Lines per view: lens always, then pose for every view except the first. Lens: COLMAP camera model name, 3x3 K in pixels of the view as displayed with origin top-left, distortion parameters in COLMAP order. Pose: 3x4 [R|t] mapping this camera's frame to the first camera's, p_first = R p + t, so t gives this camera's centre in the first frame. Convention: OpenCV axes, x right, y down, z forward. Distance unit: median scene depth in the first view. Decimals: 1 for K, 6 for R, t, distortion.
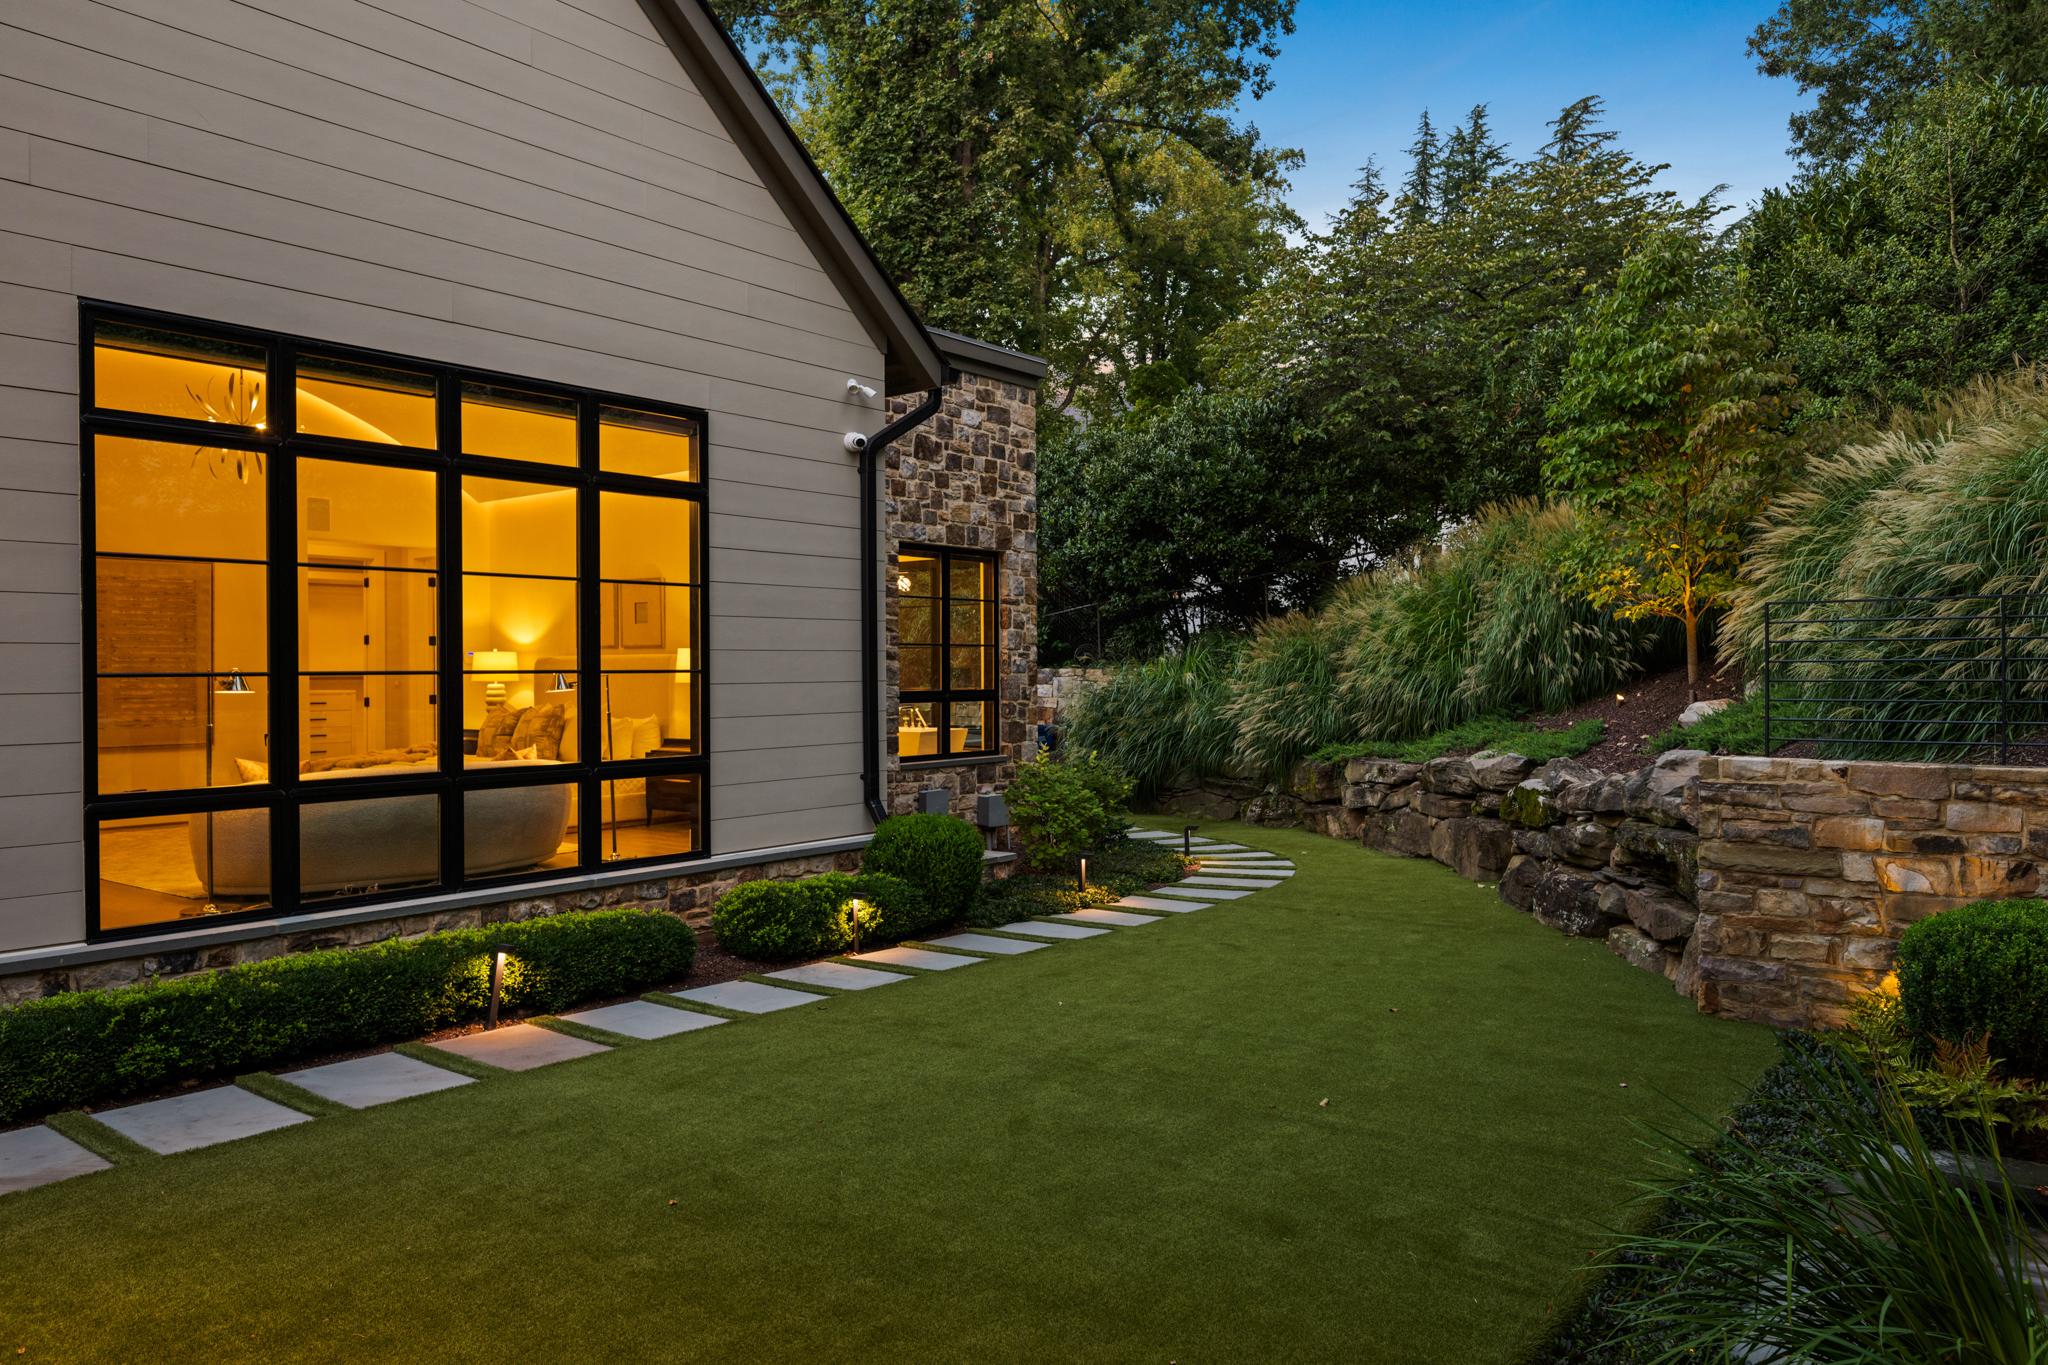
lens RADIAL K [[1360.8, 0, 1024.0], [0, 1360.8, 682.5], [0, 0, 1]] dist [-0.003193, 0.002049]
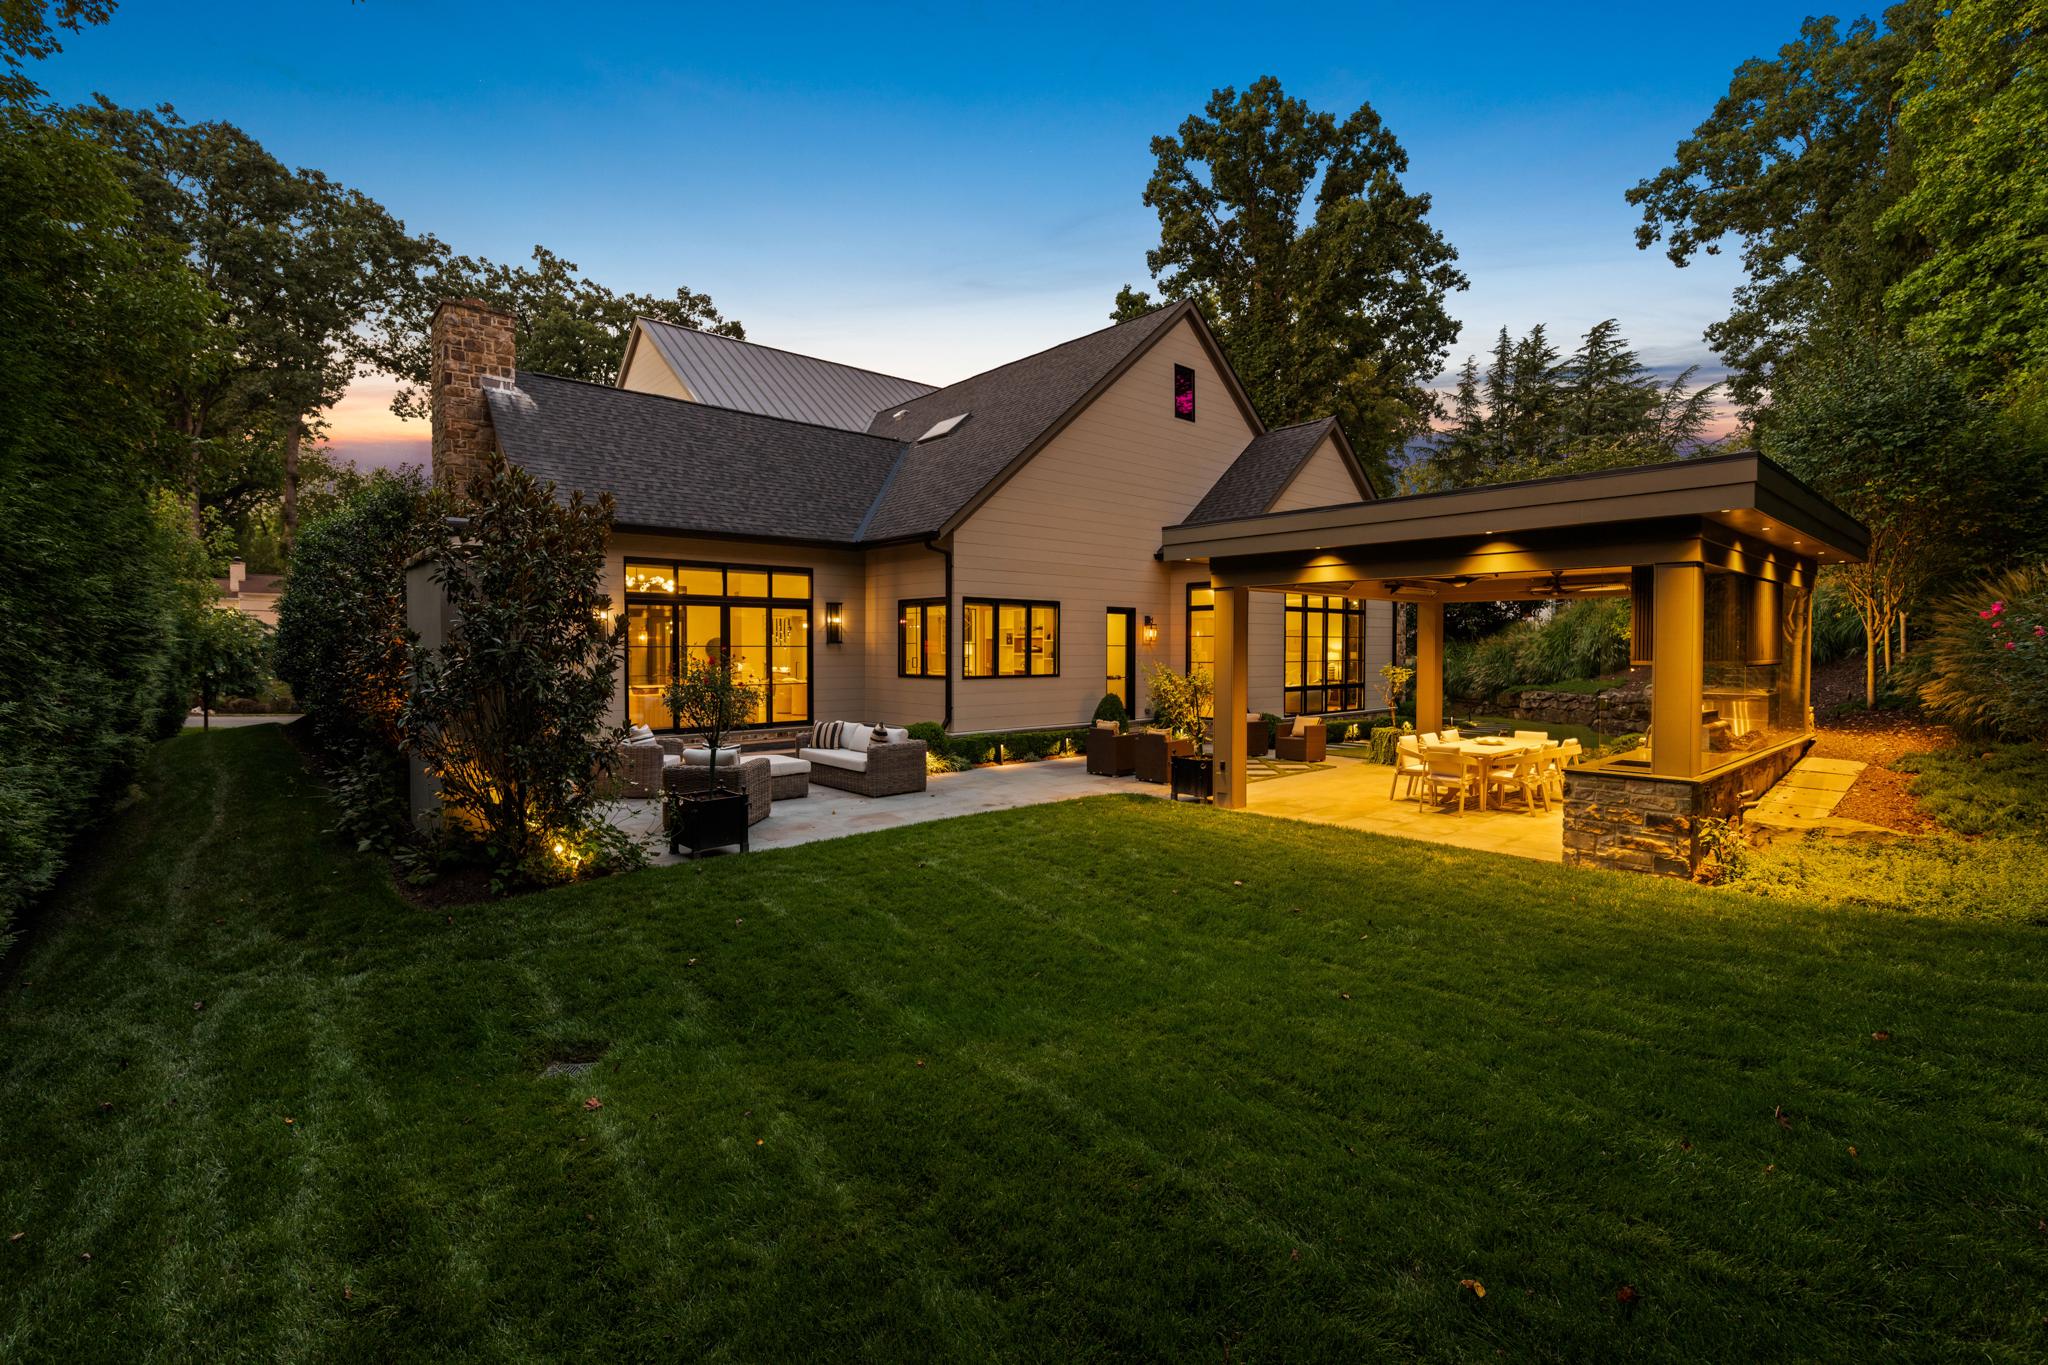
lens RADIAL K [[888.4, 0, 1023.1], [0, 888.4, 667.1], [0, 0, 1]] dist [-0.001984, 0.000378]
pose [[0.984107, 0.009229, -0.177338, -0.504533], [-0.007018, 0.999890, 0.013093, -0.010265], [0.177439, -0.011640, 0.984063, -1.093796]]
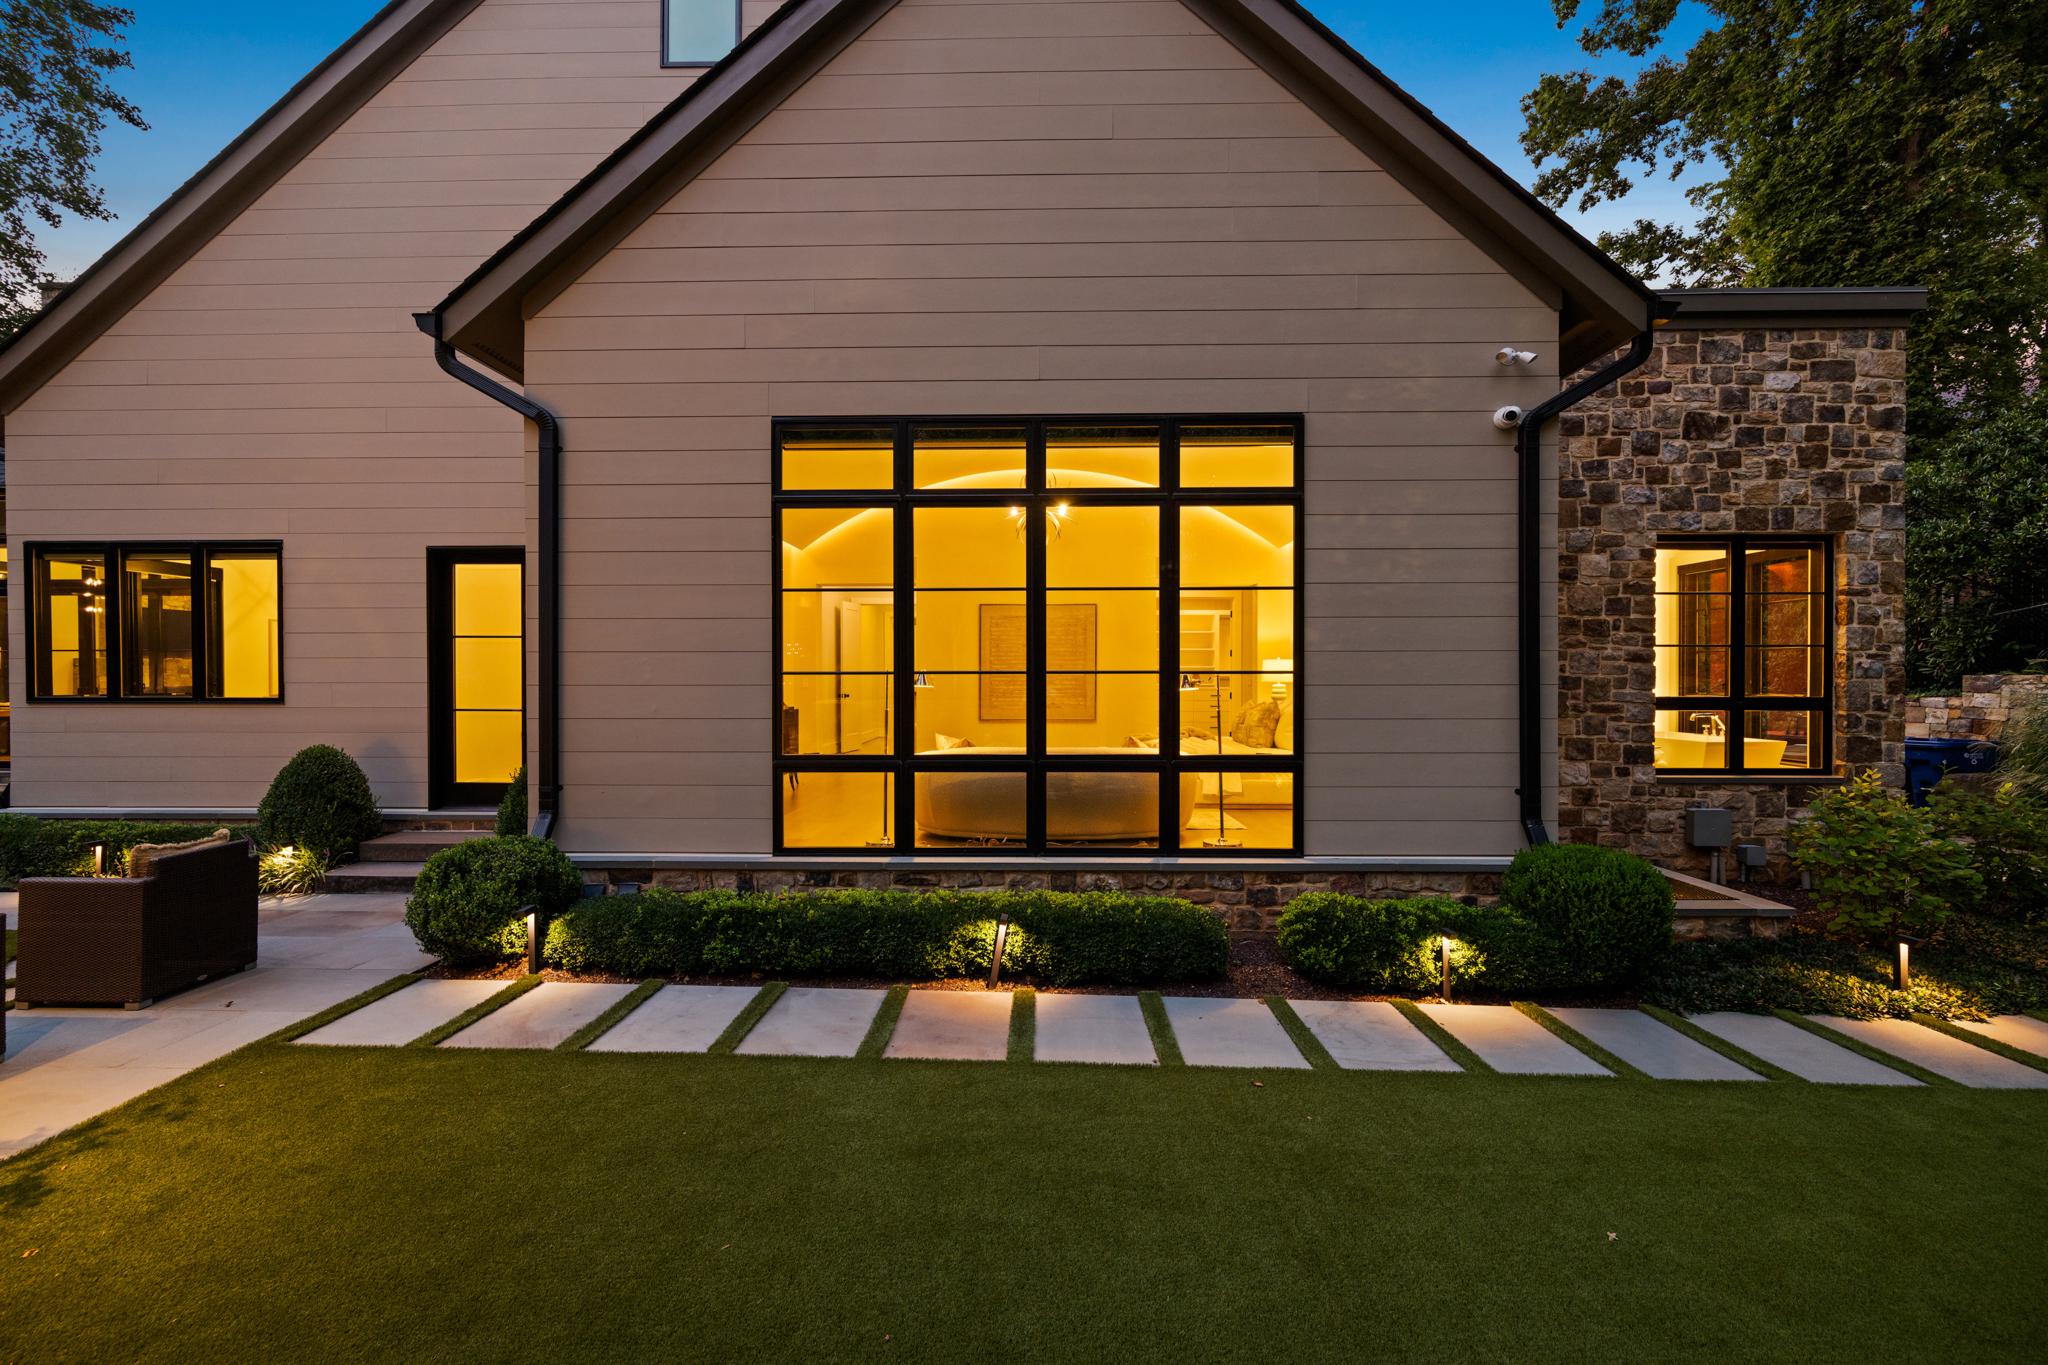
lens RADIAL K [[809.3, 0, 1024.0], [0, 809.3, 682.5], [0, 0, 1]] dist [0.000200, 0.000208]
pose [[0.608664, 0.009383, -0.793373, 0.081429], [-0.010980, 0.999934, 0.003402, -0.000436], [0.793352, 0.006641, 0.608727, 0.325397]]
